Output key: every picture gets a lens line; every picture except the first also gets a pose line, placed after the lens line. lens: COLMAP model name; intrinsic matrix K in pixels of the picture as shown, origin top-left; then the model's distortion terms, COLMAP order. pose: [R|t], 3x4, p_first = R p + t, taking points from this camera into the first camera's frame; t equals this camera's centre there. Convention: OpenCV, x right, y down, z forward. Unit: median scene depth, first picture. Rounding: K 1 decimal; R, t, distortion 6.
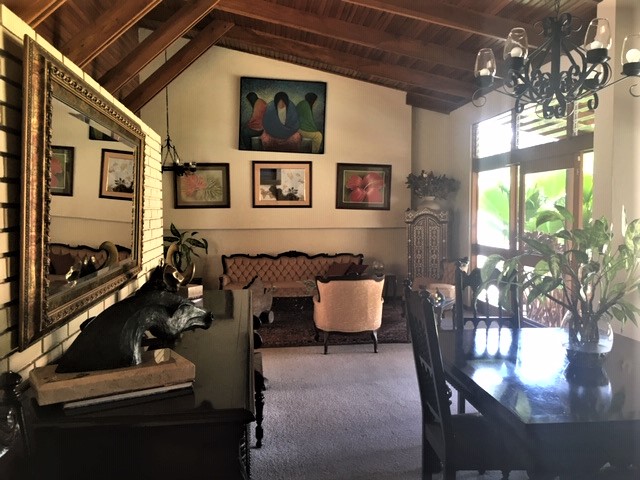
lens RADIAL K [[542.7, 0, 320.0], [0, 542.7, 240.0], [0, 0, 1]] dist [0.080436, -0.110132]
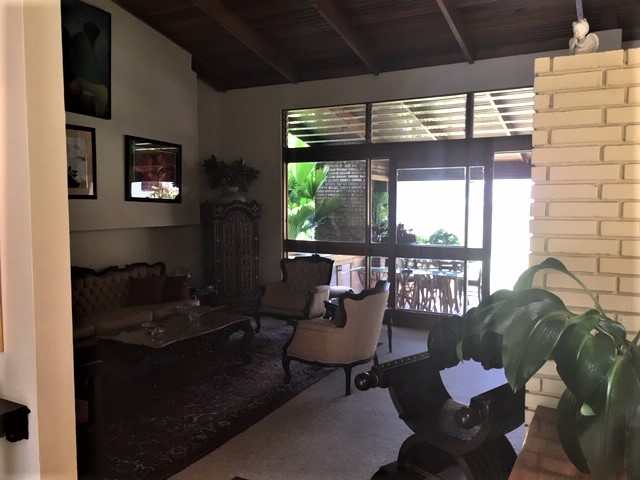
lens RADIAL K [[542.7, 0, 320.0], [0, 542.7, 240.0], [0, 0, 1]] dist [0.080436, -0.110132]
pose [[0.569909, -0.055330, 0.819843, -0.411827], [0.045041, 0.998334, 0.036066, -0.021727], [-0.820472, 0.016372, 0.571452, 0.399397]]
